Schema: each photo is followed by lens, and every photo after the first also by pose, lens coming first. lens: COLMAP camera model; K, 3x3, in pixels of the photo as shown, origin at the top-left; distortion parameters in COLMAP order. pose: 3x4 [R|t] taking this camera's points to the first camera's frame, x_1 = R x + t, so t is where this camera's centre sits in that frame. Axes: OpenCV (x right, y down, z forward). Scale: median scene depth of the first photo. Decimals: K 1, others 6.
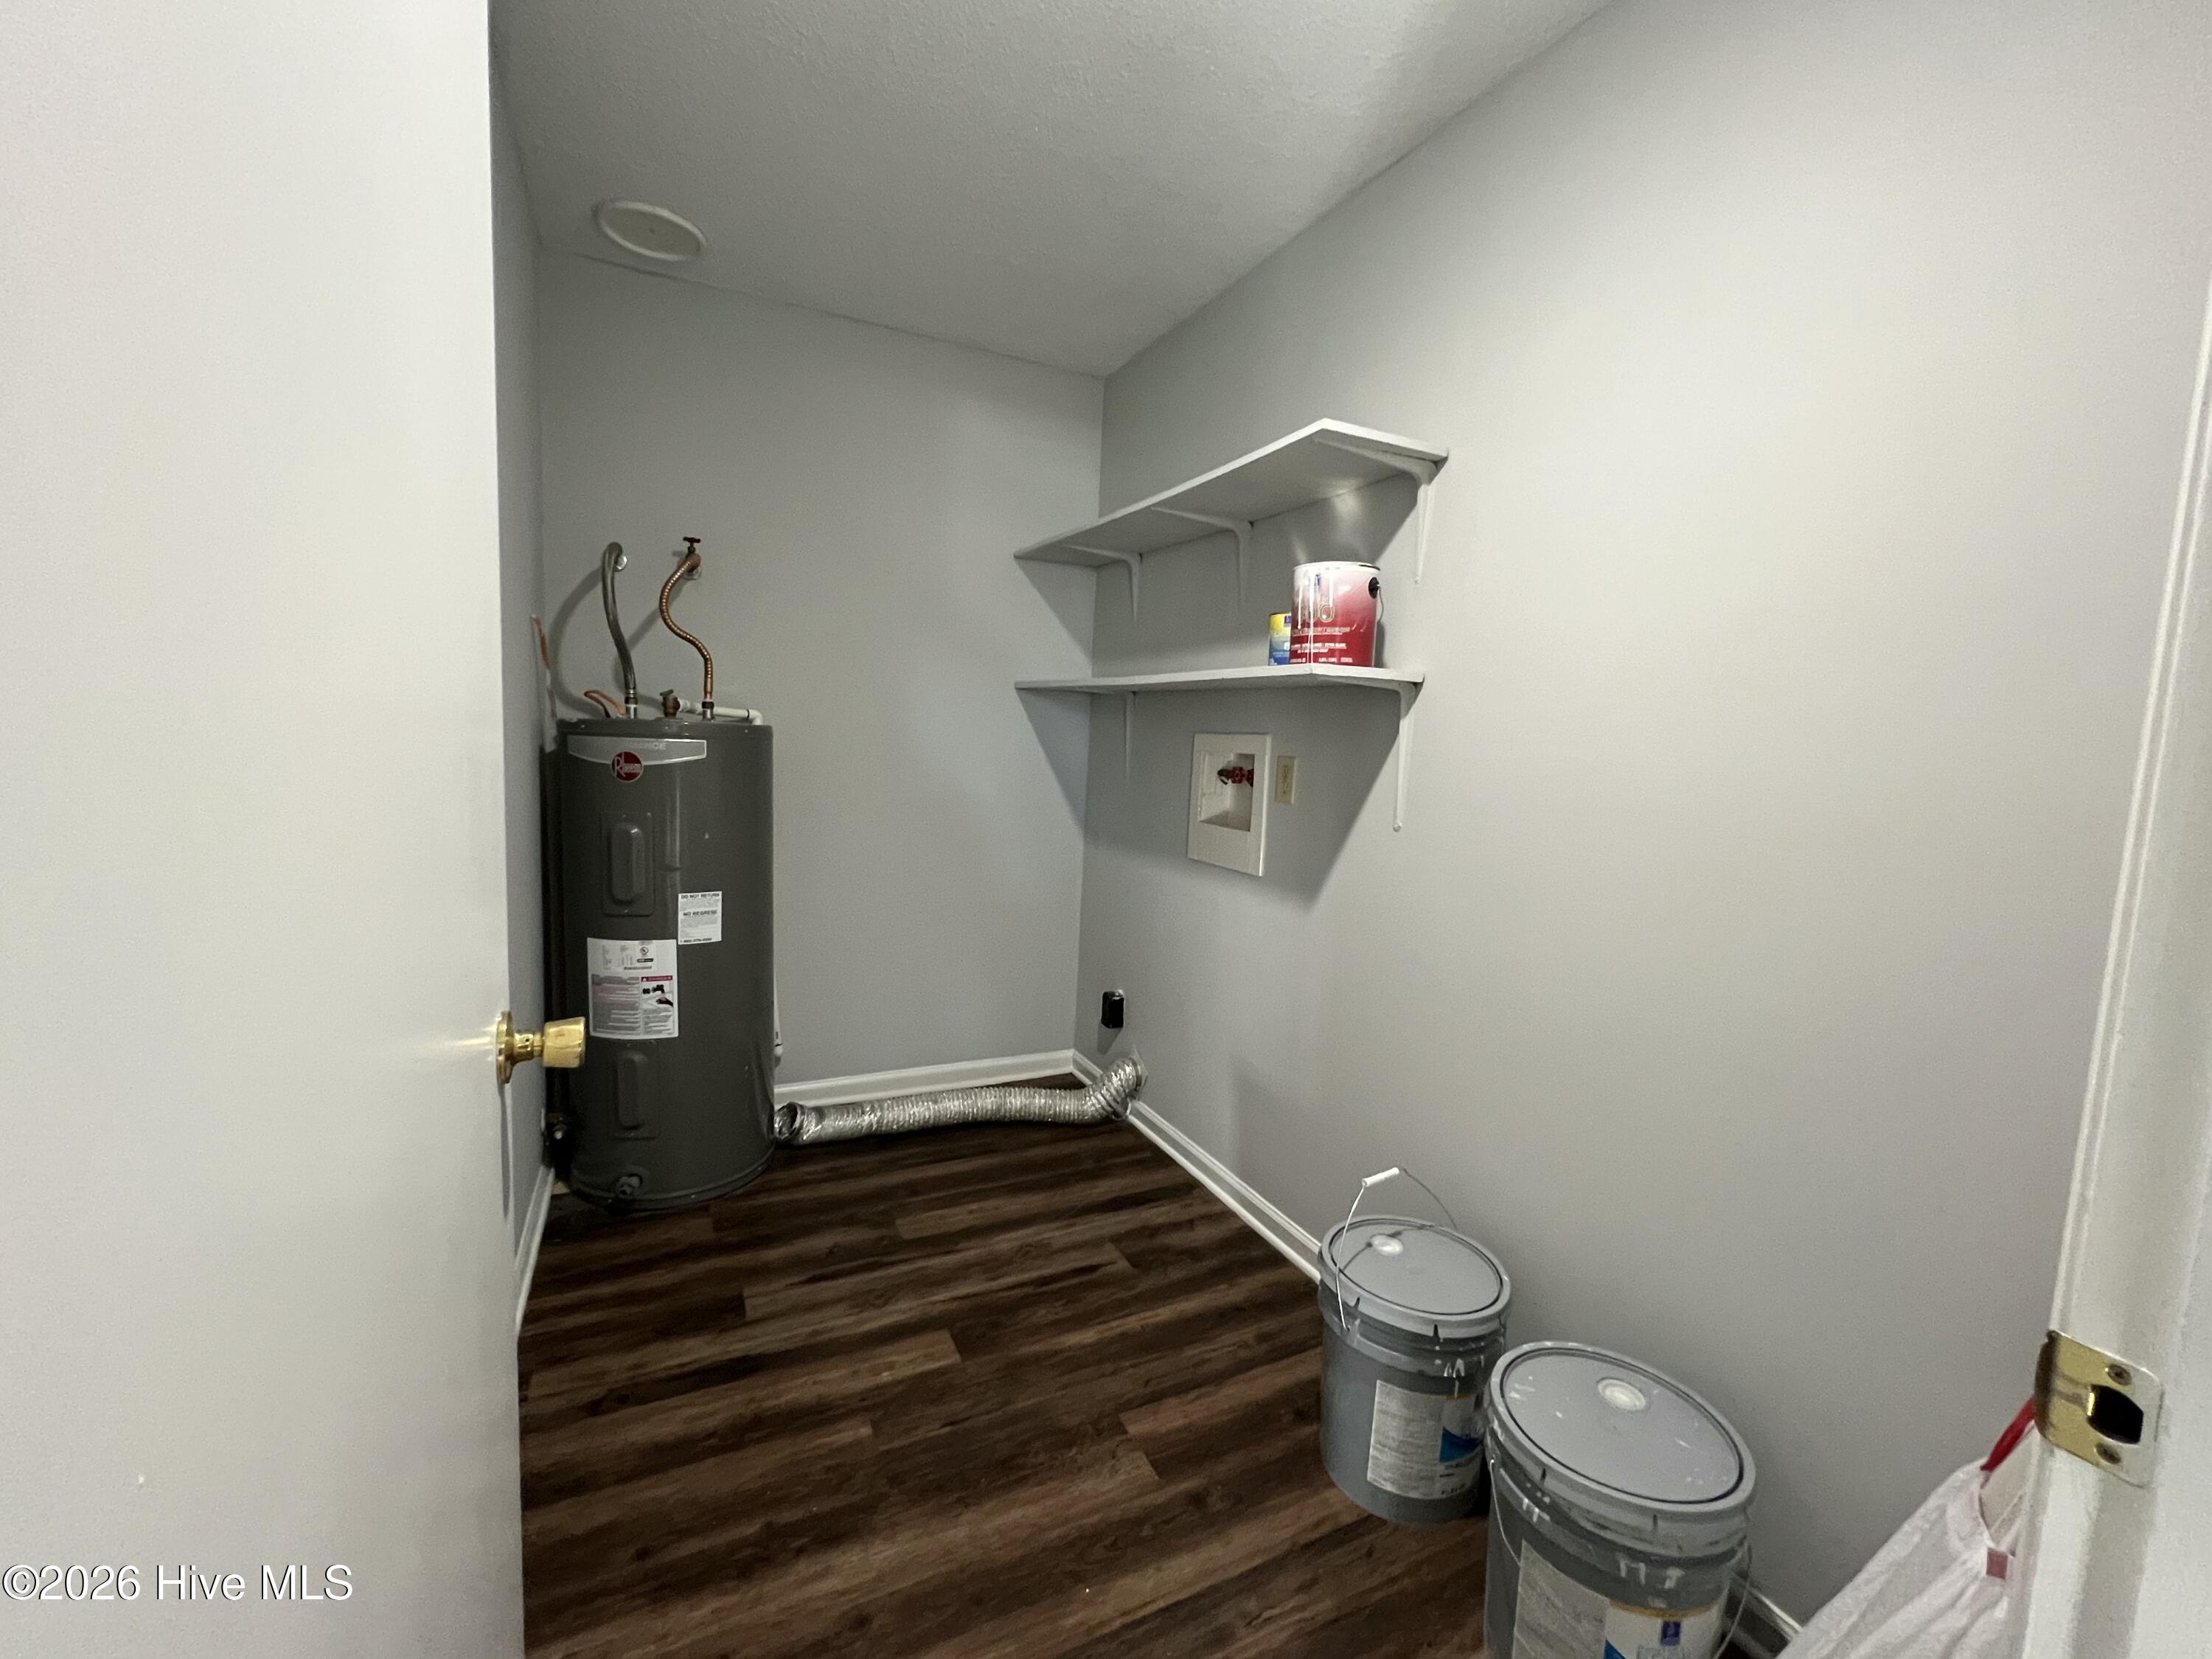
lens RADIAL K [[898.6, 0, 1101.1], [0, 898.6, 834.9], [0, 0, 1]] dist [0.000342, 0.000106]
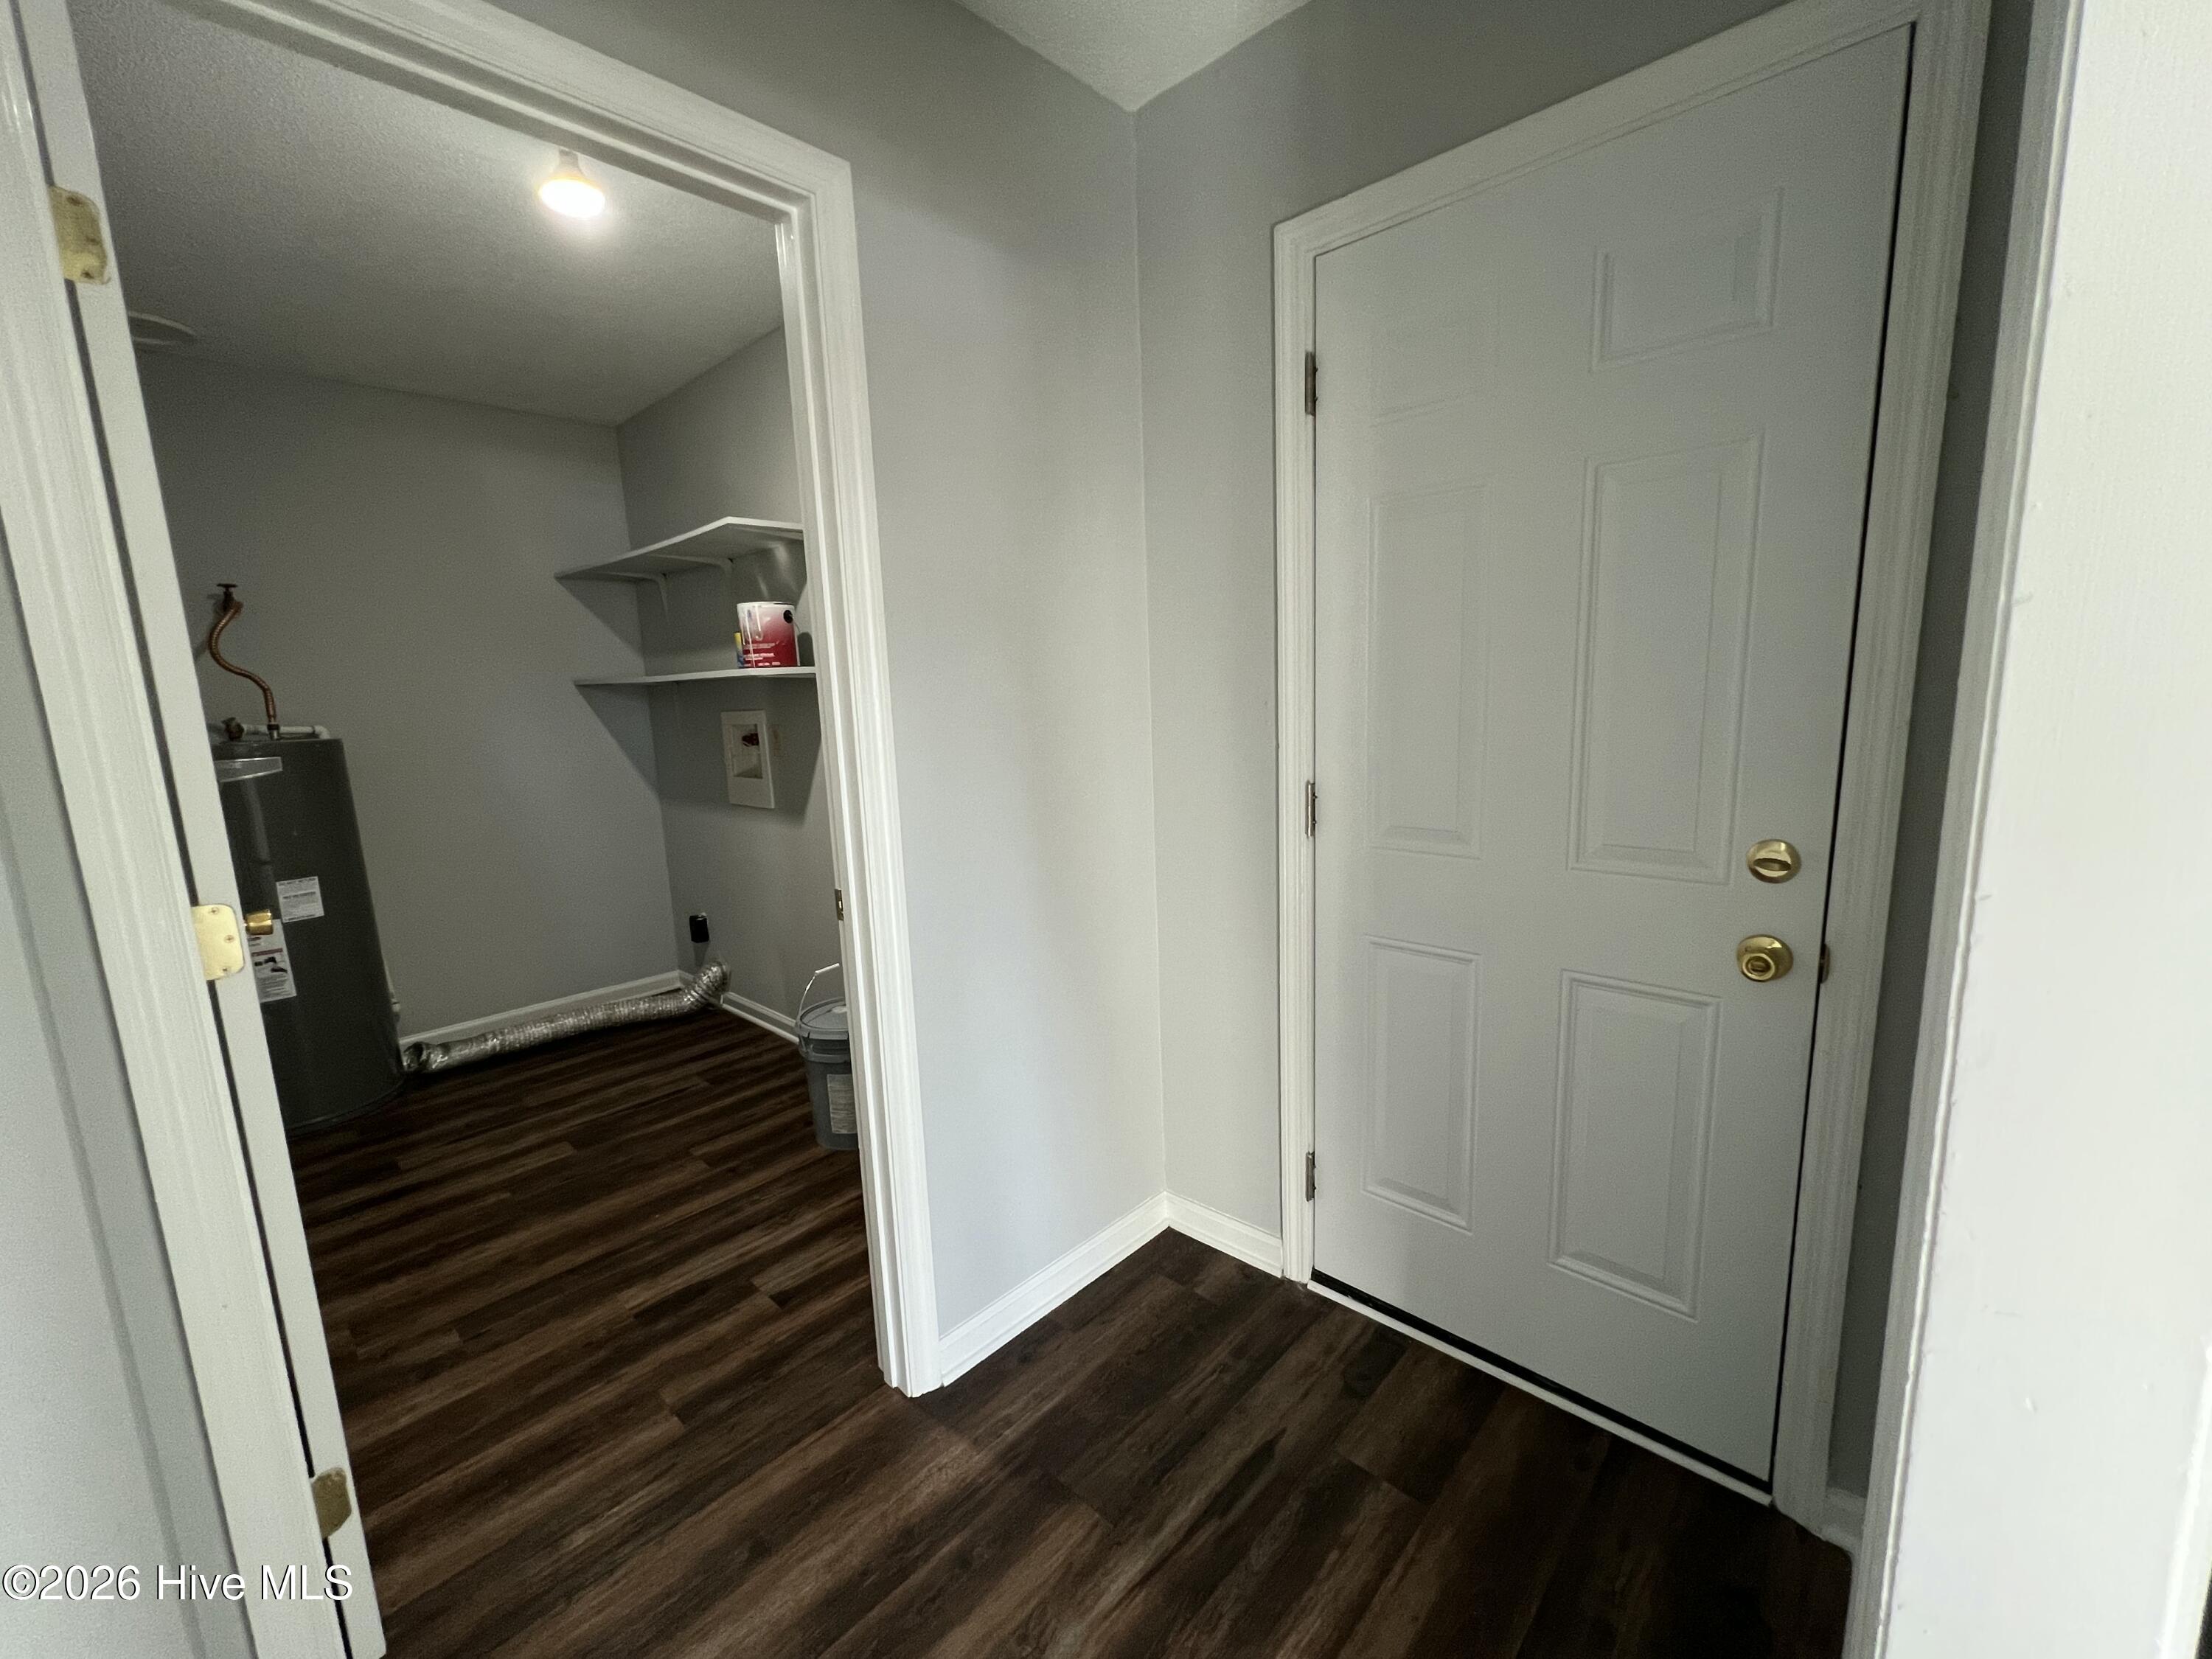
lens RADIAL K [[898.6, 0, 1101.1], [0, 898.6, 834.9], [0, 0, 1]] dist [0.000342, 0.000106]
pose [[0.931511, -0.138272, 0.336404, 0.174106], [0.119779, 0.989947, 0.075226, 0.041482], [-0.343423, -0.029780, 0.938709, -0.527947]]
